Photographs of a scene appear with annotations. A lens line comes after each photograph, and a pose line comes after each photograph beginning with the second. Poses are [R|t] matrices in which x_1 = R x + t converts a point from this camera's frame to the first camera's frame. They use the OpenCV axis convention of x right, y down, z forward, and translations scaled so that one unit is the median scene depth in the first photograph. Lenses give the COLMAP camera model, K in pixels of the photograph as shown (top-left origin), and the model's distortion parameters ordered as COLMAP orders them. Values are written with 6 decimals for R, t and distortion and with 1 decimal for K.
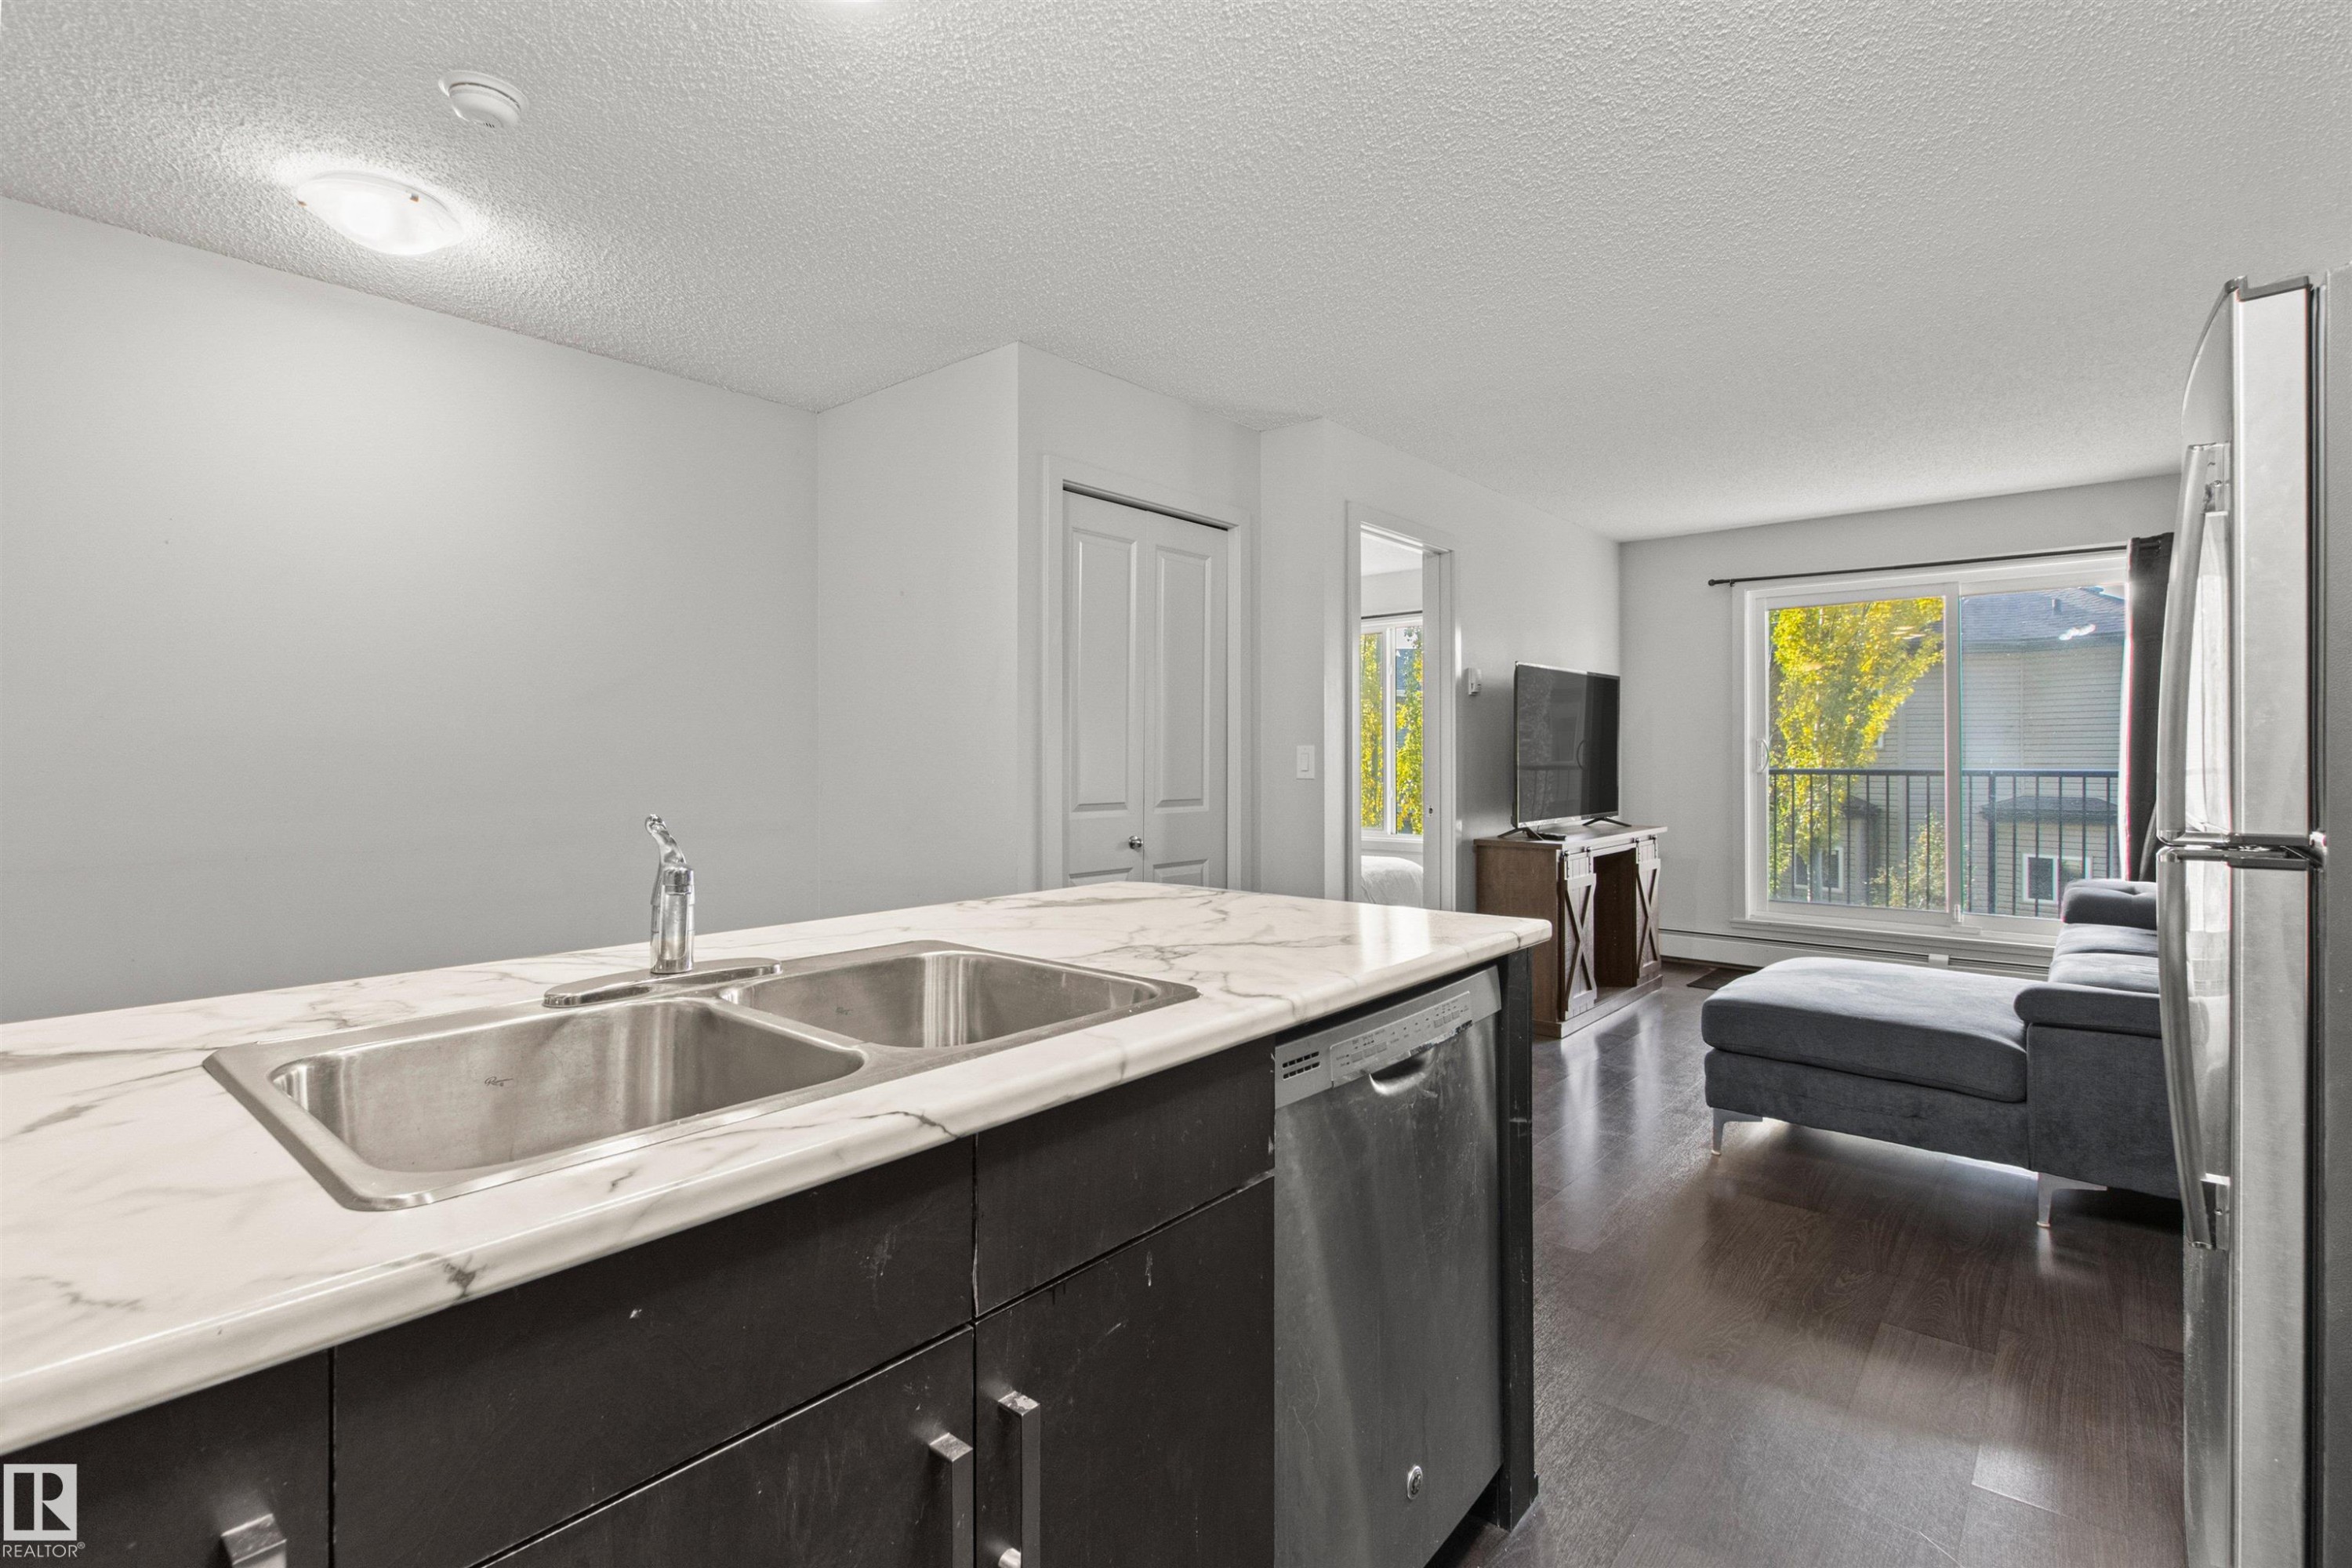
lens RADIAL K [[1090.1, 0, 1166.7], [0, 1090.1, 759.6], [0, 0, 1]] dist [0.000807, -0.000119]
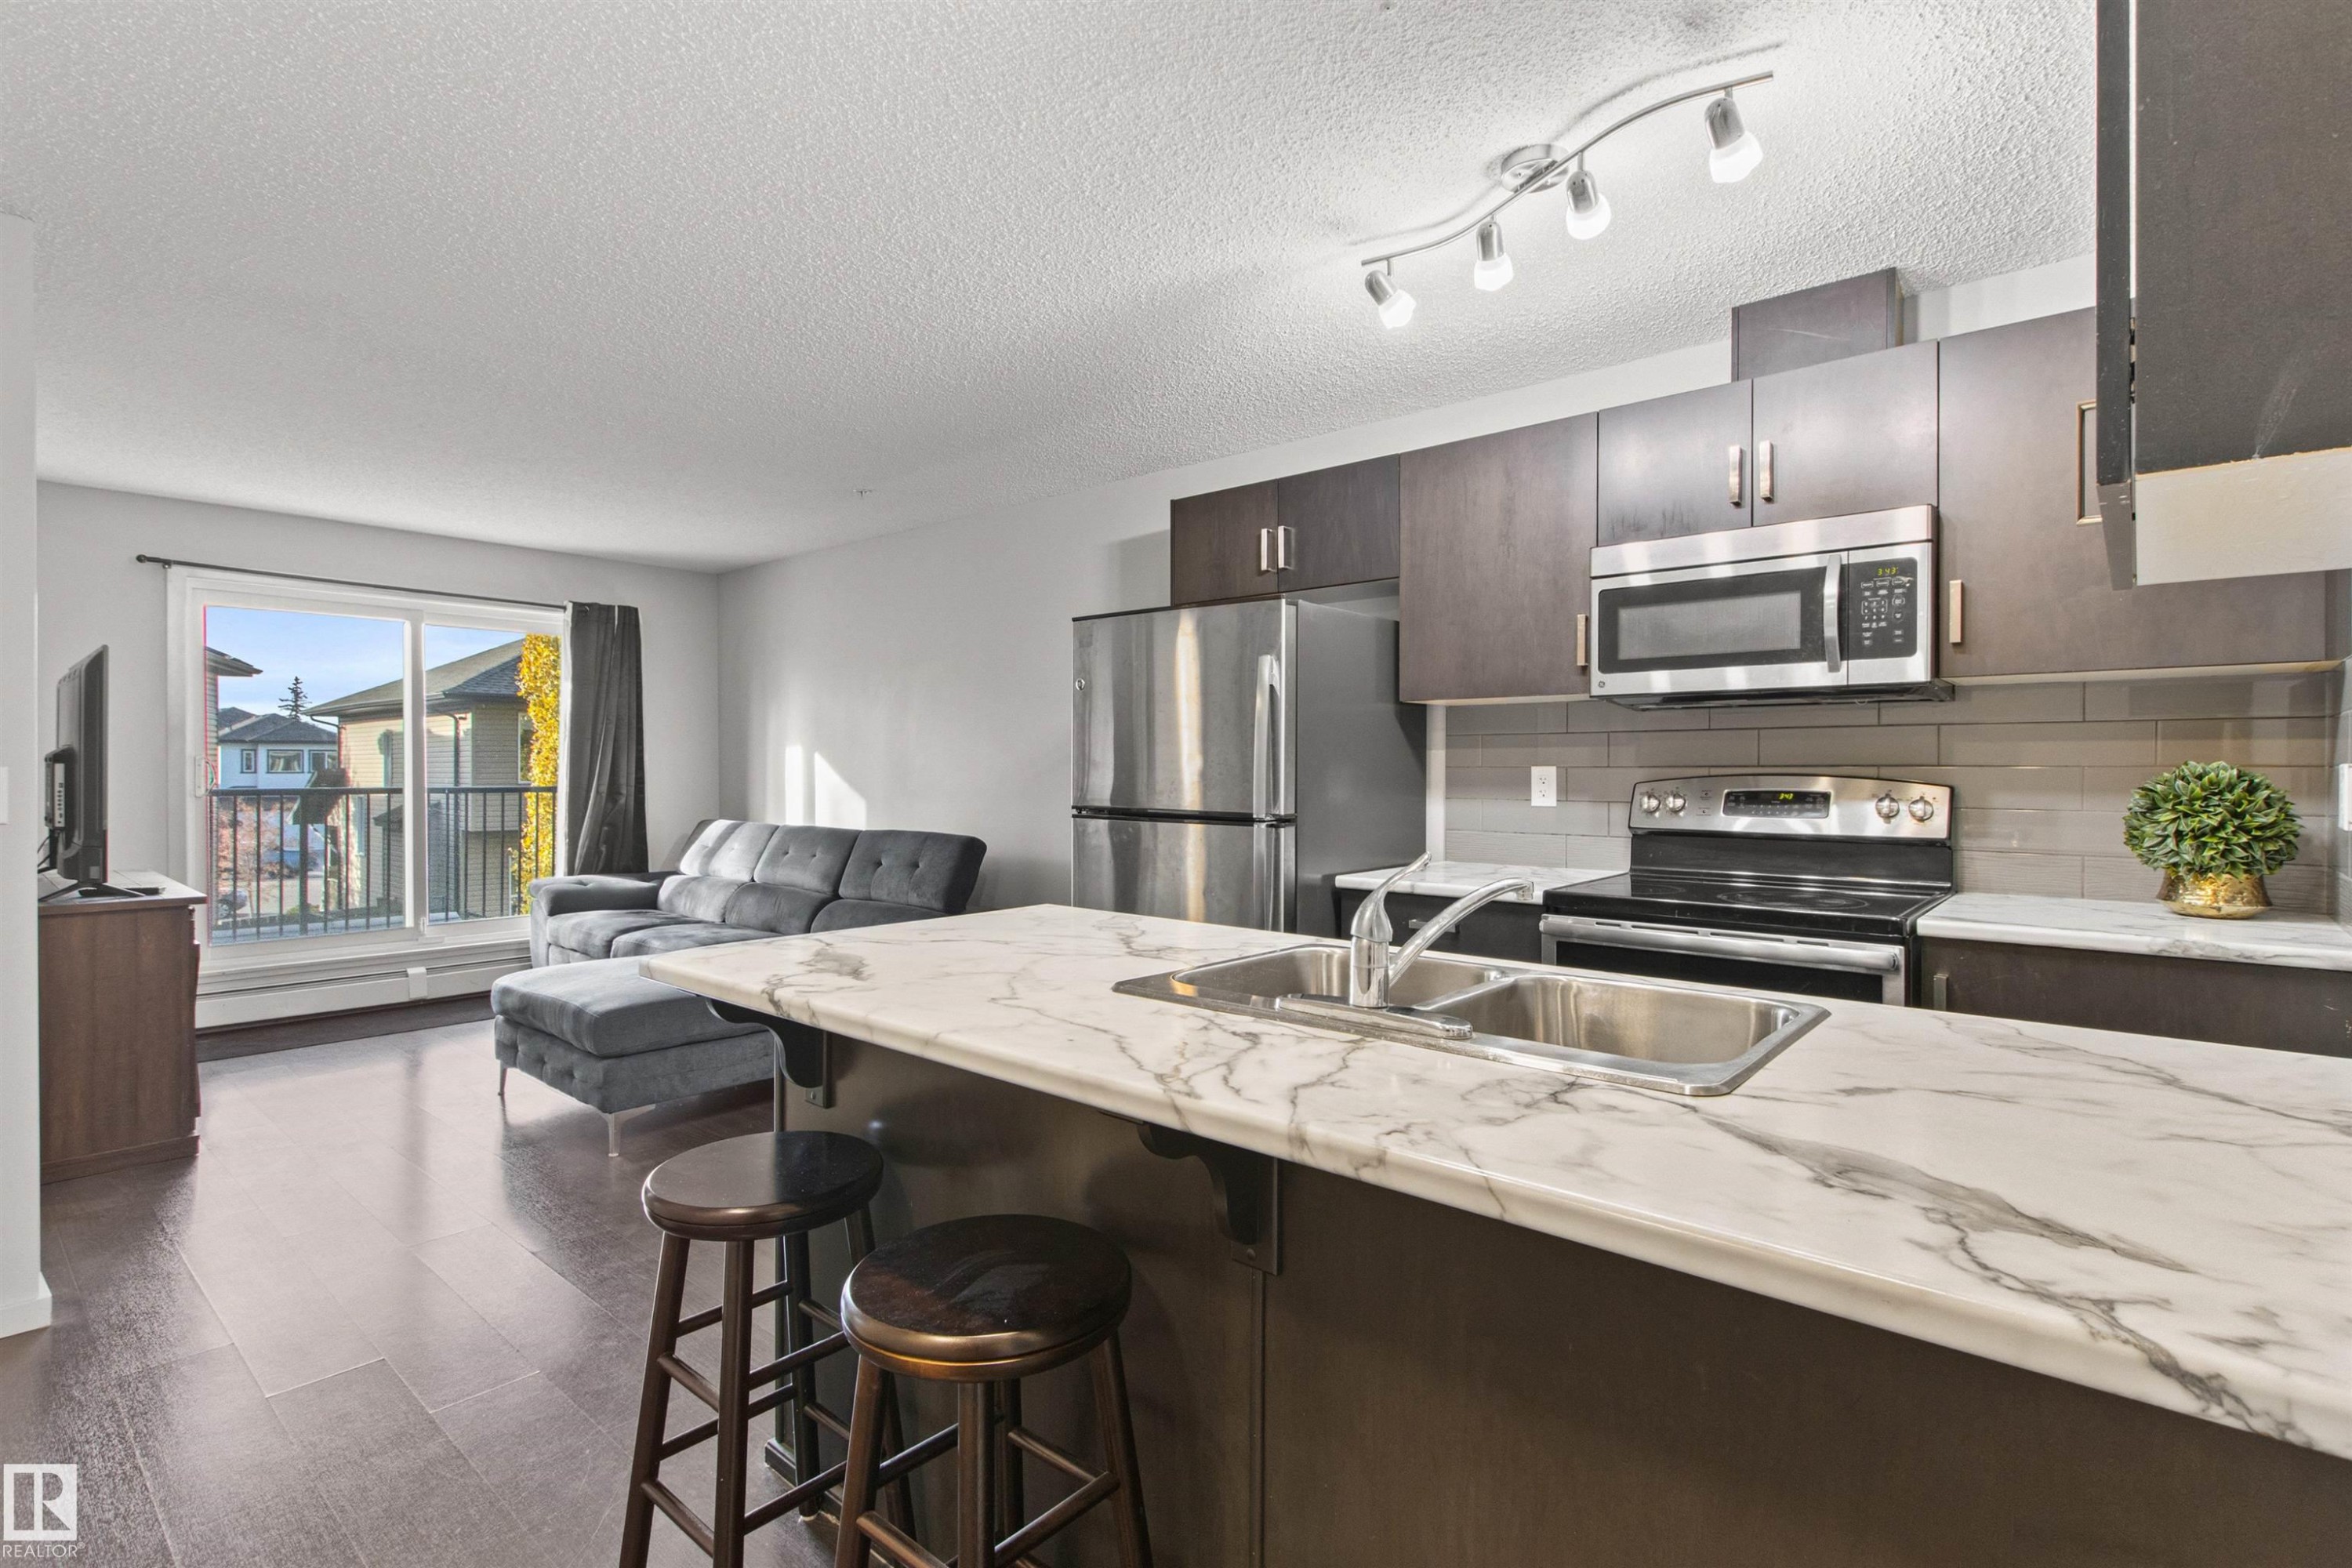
lens RADIAL K [[1104.7, 0, 1189.1], [0, 1104.7, 777.5], [0, 0, 1]] dist [0.003810, -0.000294]
pose [[-0.002949, -0.005457, 0.999981, -0.514847], [0.001356, 0.999984, 0.005461, -0.010123], [-0.999995, 0.001372, -0.002942, 0.399948]]
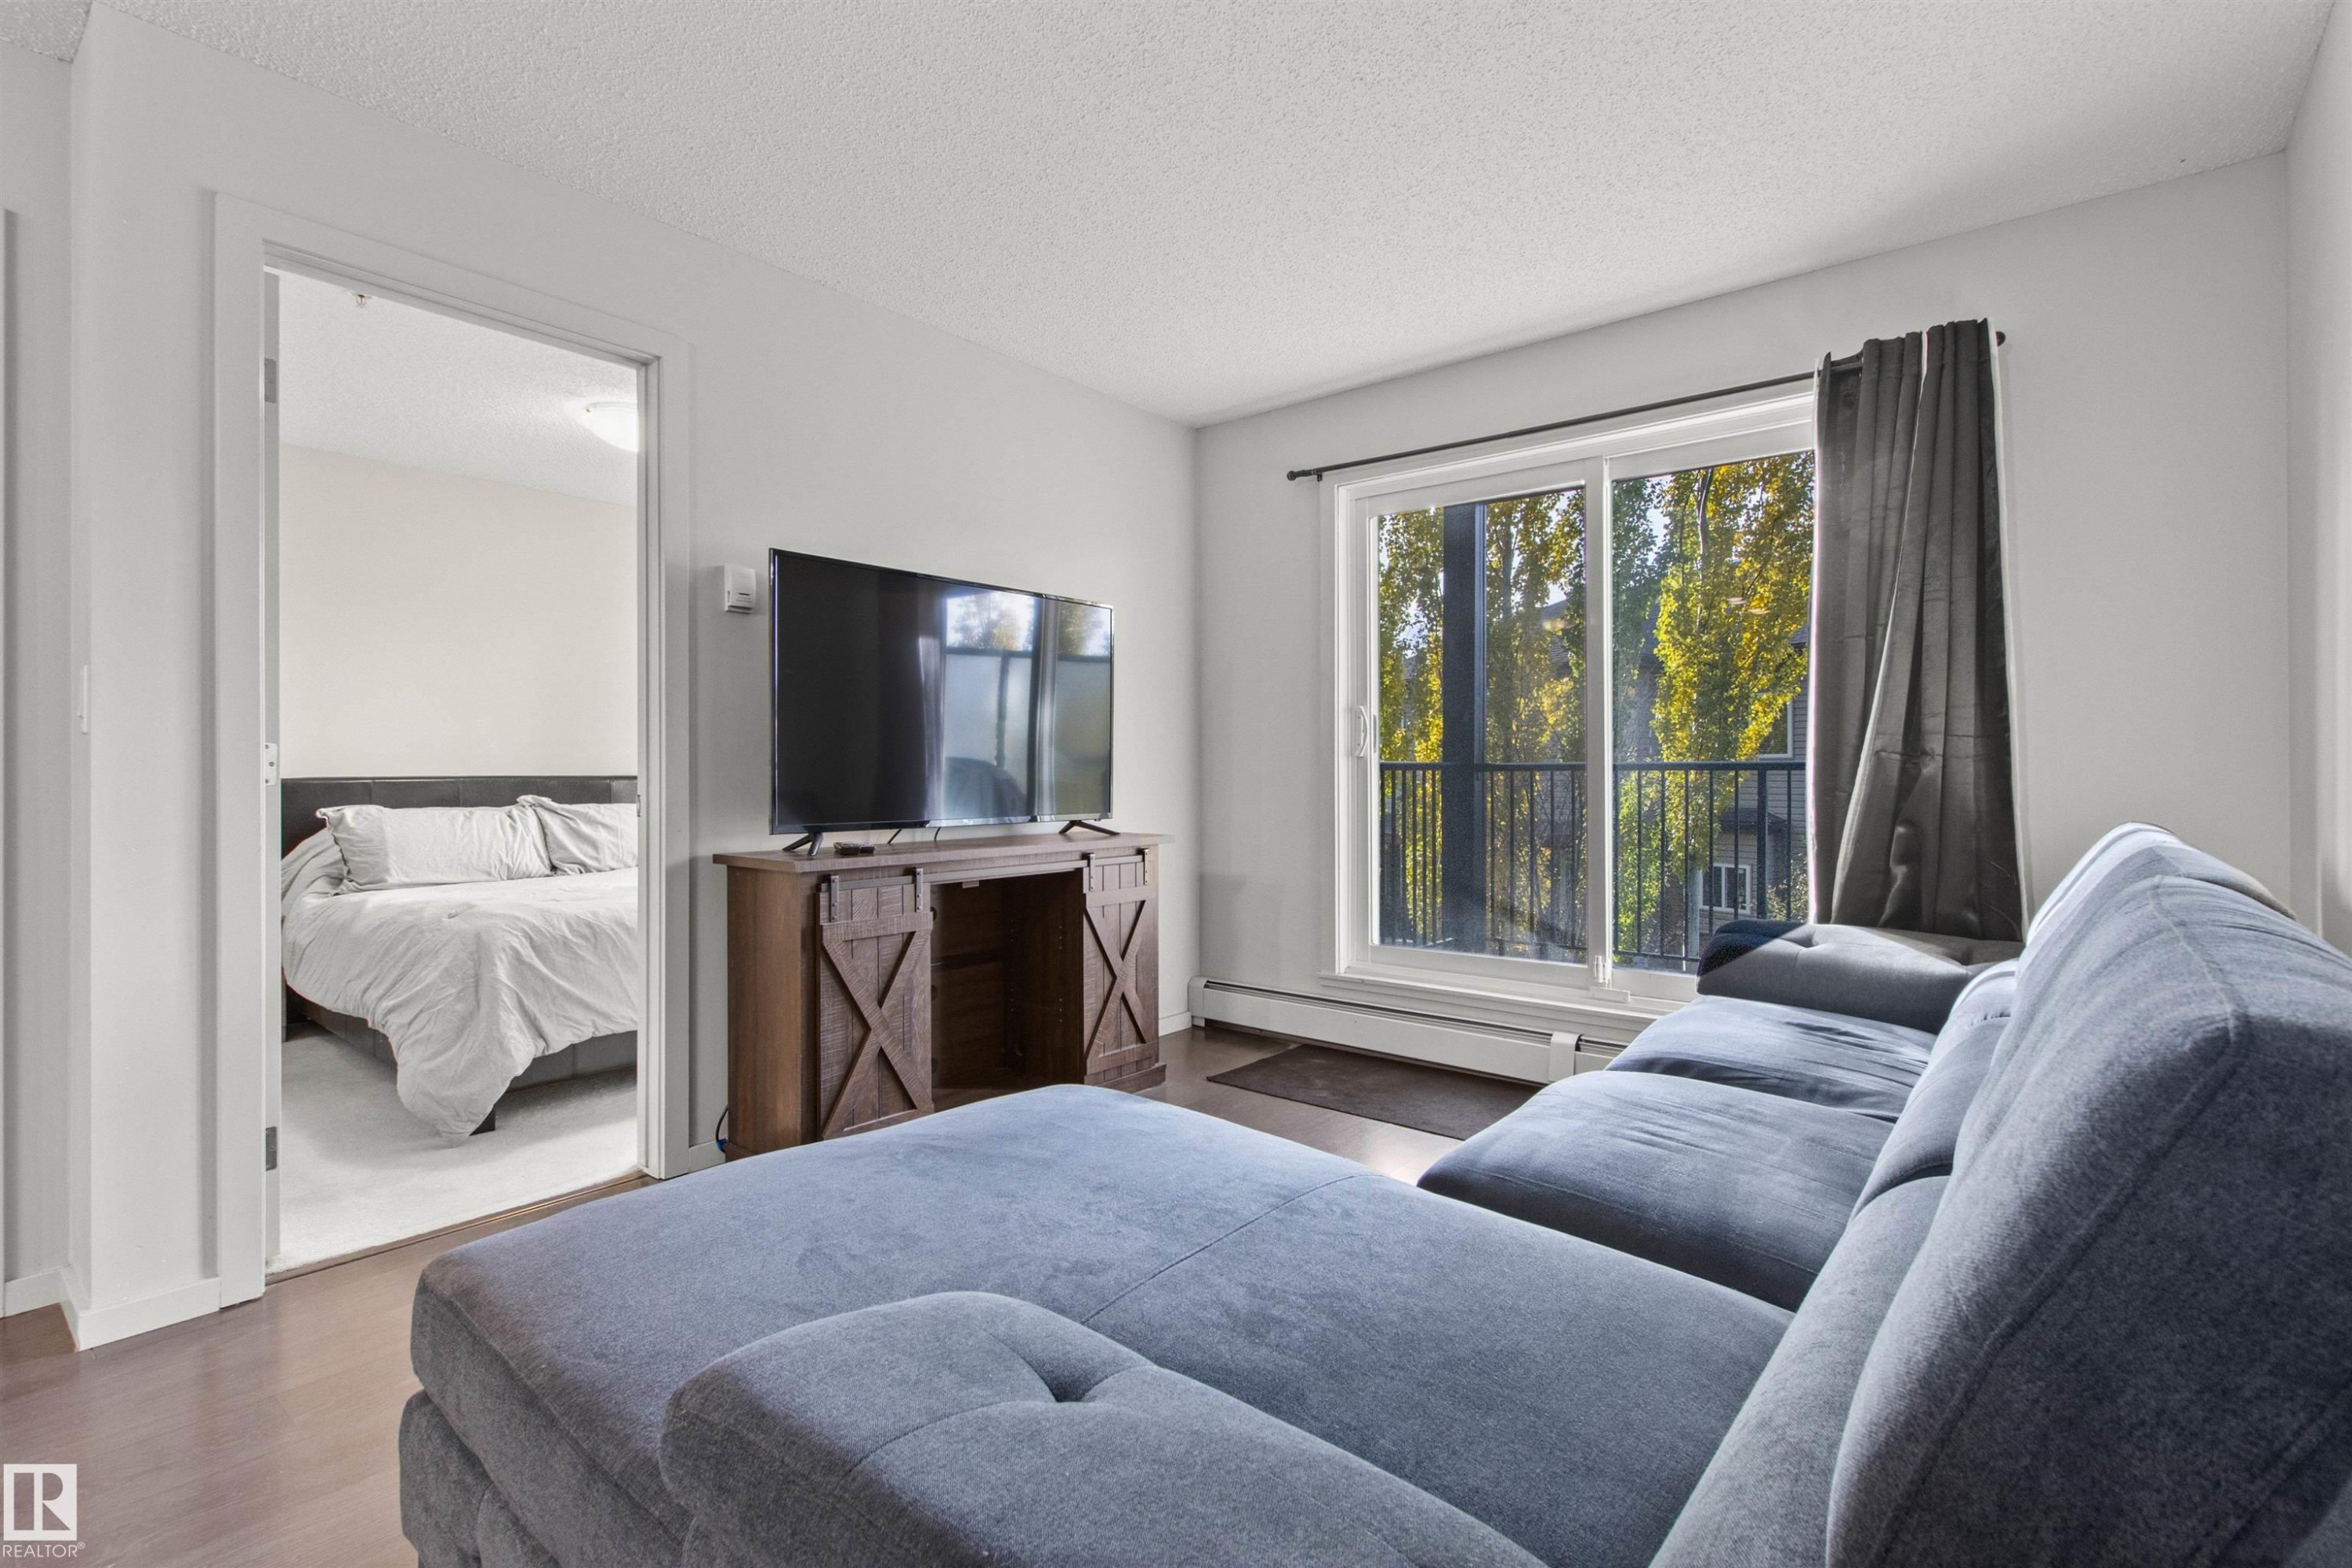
lens RADIAL K [[1083.9, 0, 1176.0], [0, 1083.9, 784.0], [0, 0, 1]] dist [0.001443, -0.000407]
pose [[0.999719, 0.001927, 0.023610, 0.688326], [-0.002108, 0.999969, 0.007624, 0.040760], [-0.023594, -0.007672, 0.999692, 0.546626]]
